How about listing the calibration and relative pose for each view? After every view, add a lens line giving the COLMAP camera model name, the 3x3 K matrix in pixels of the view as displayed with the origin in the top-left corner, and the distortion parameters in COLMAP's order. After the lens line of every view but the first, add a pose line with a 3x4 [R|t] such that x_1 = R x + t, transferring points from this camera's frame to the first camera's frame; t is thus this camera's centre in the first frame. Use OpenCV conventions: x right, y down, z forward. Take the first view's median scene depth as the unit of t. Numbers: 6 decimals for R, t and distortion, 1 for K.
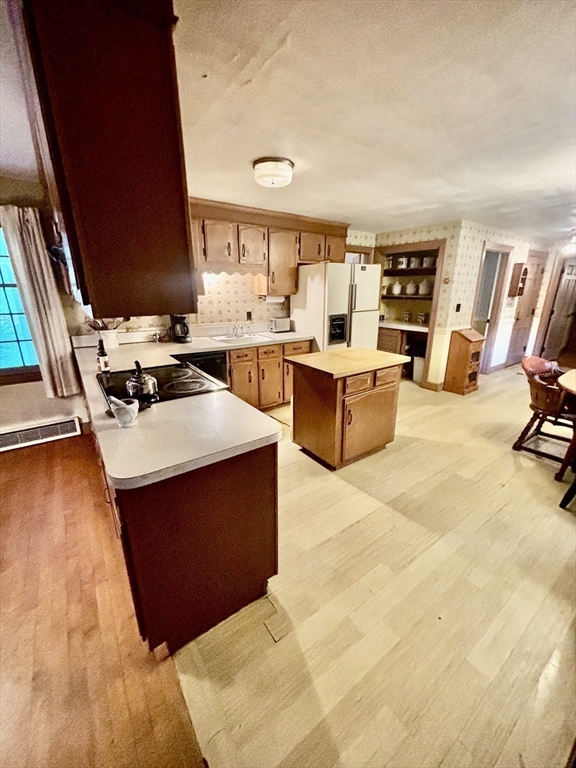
lens RADIAL K [[308.7, 0, 288.0], [0, 308.7, 384.0], [0, 0, 1]] dist [-0.001612, -0.000368]
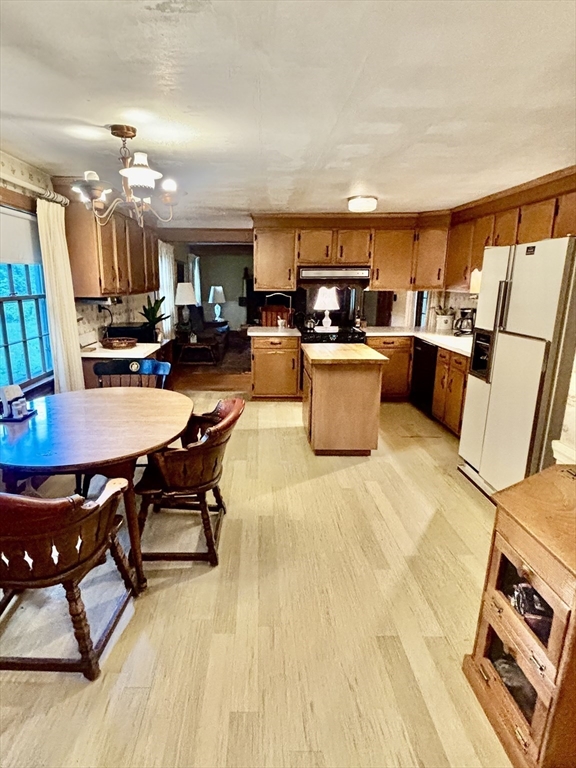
lens RADIAL K [[432.5, 0, 288.0], [0, 432.5, 384.0], [0, 0, 1]] dist [-0.000498, -0.000119]
pose [[-0.528900, 0.189549, -0.827246, 1.110149], [-0.272091, 0.885415, 0.376839, -0.353093], [0.803885, 0.424396, -0.416721, 1.107350]]
